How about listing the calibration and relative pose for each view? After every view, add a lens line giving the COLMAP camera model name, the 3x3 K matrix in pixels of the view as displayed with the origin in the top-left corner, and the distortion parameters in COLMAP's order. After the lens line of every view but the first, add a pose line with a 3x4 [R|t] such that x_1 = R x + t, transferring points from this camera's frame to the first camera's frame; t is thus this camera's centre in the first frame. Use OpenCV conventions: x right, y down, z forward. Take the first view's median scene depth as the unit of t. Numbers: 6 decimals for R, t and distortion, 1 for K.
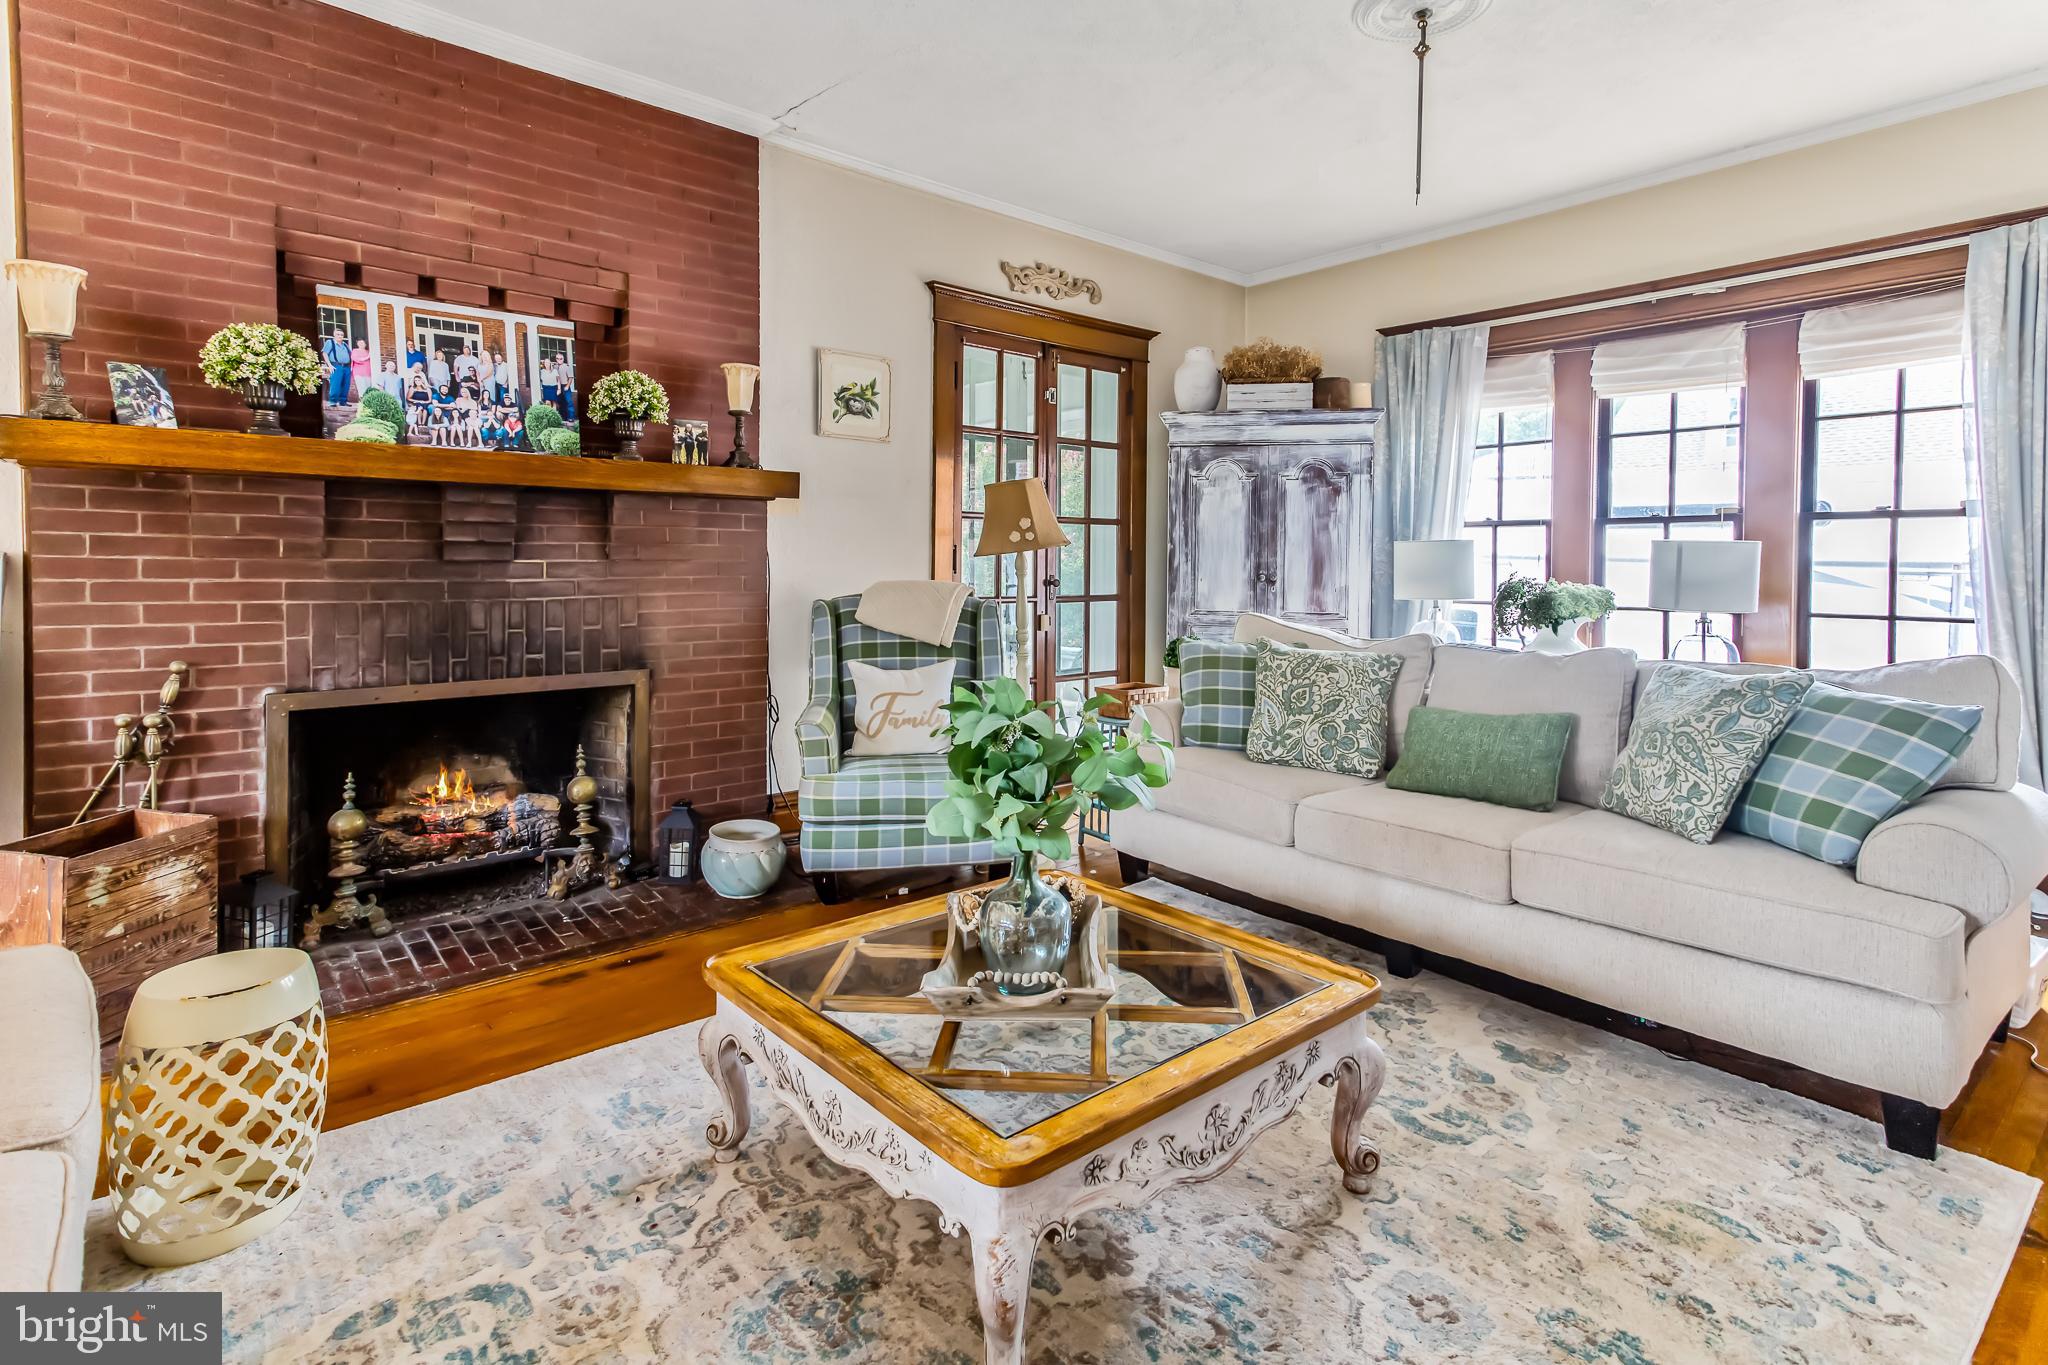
lens RADIAL K [[993.6, 0, 1021.4], [0, 993.6, 589.2], [0, 0, 1]] dist [0.027146, 0.005112]
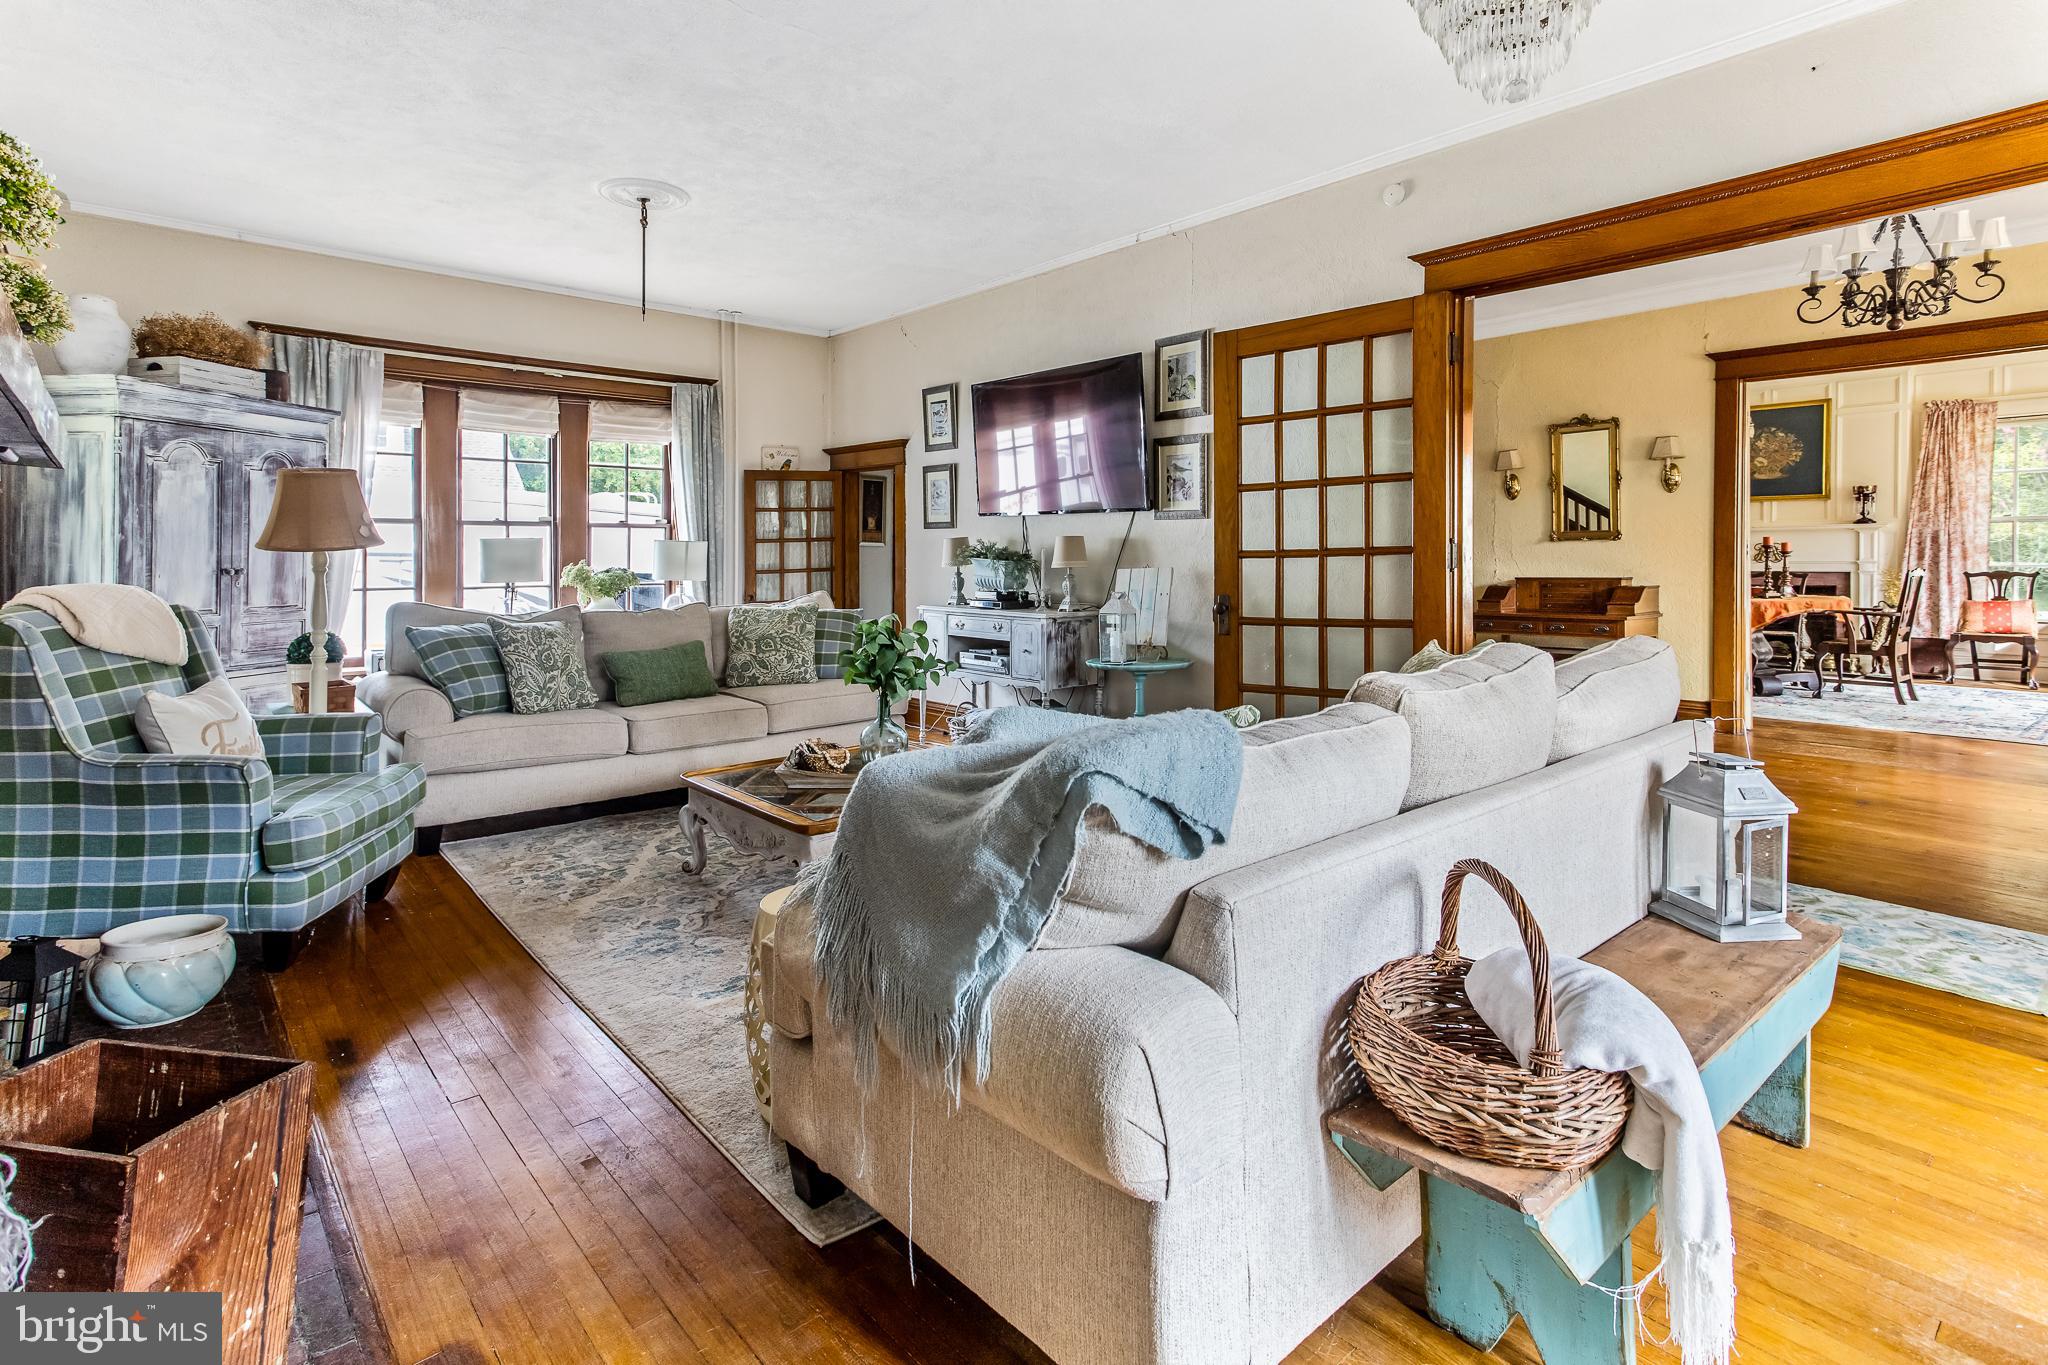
lens RADIAL K [[993.6, 0, 1033.1], [0, 993.6, 571.7], [0, 0, 1]] dist [0.027146, 0.005112]
pose [[-0.005212, -0.026206, 0.999643, -1.007524], [0.033912, 0.999077, 0.026368, -0.016898], [-0.999411, 0.034037, -0.004319, 0.360808]]
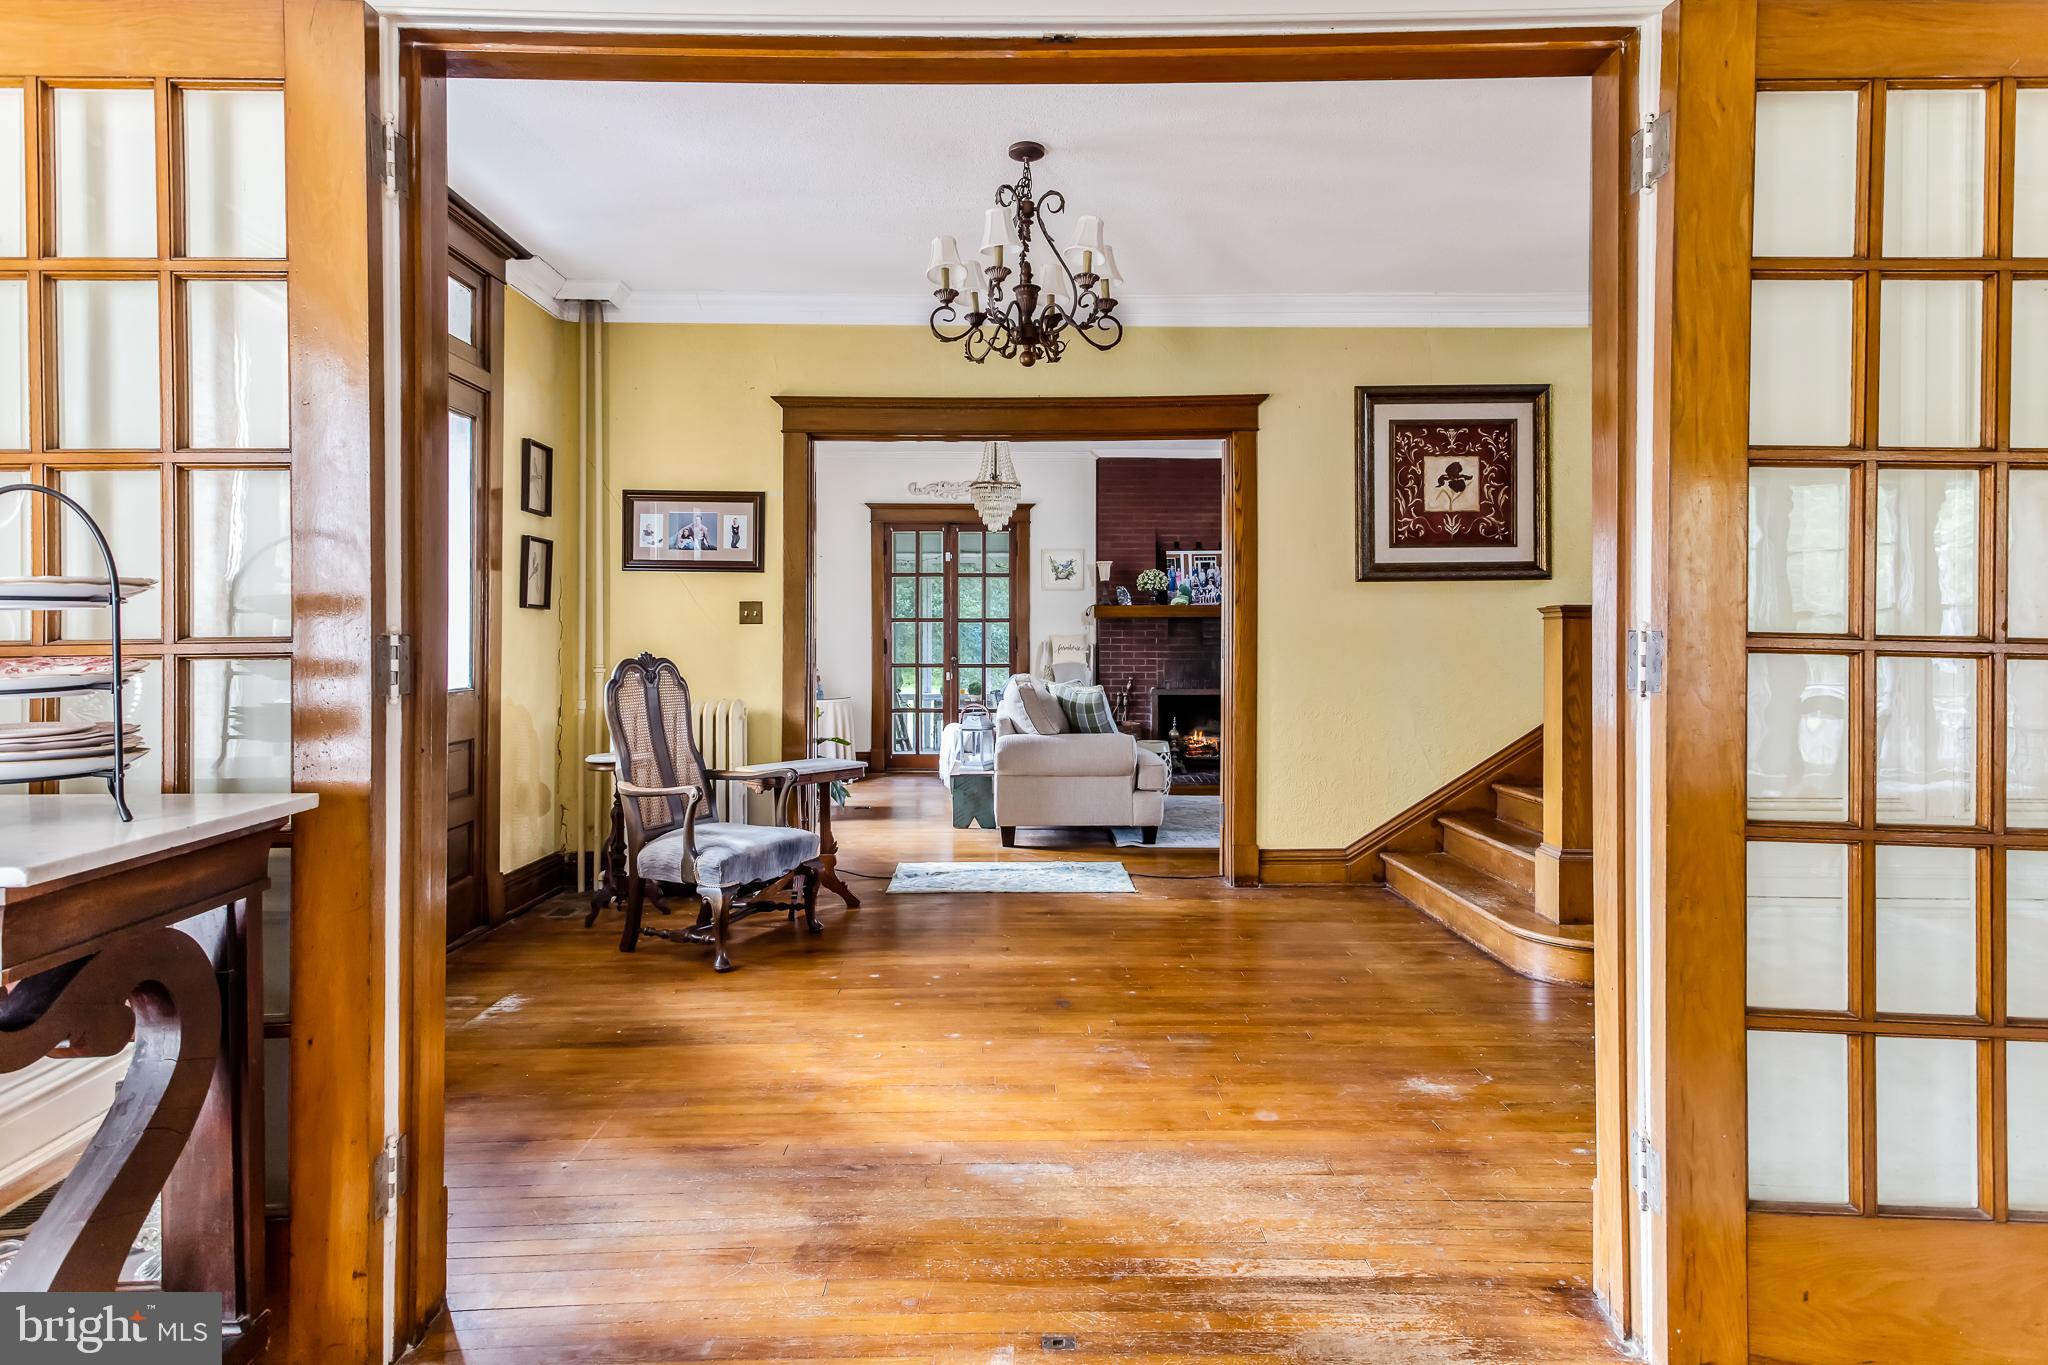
lens RADIAL K [[1126.4, 0, 995.3], [0, 1126.4, 634.1], [0, 0, 1]] dist [0.013126, 0.004542]
pose [[0.749230, -0.011641, -0.662208, 0.991797], [-0.011946, 0.999445, -0.031085, 0.042689], [0.662202, 0.031200, 0.748675, -1.605230]]
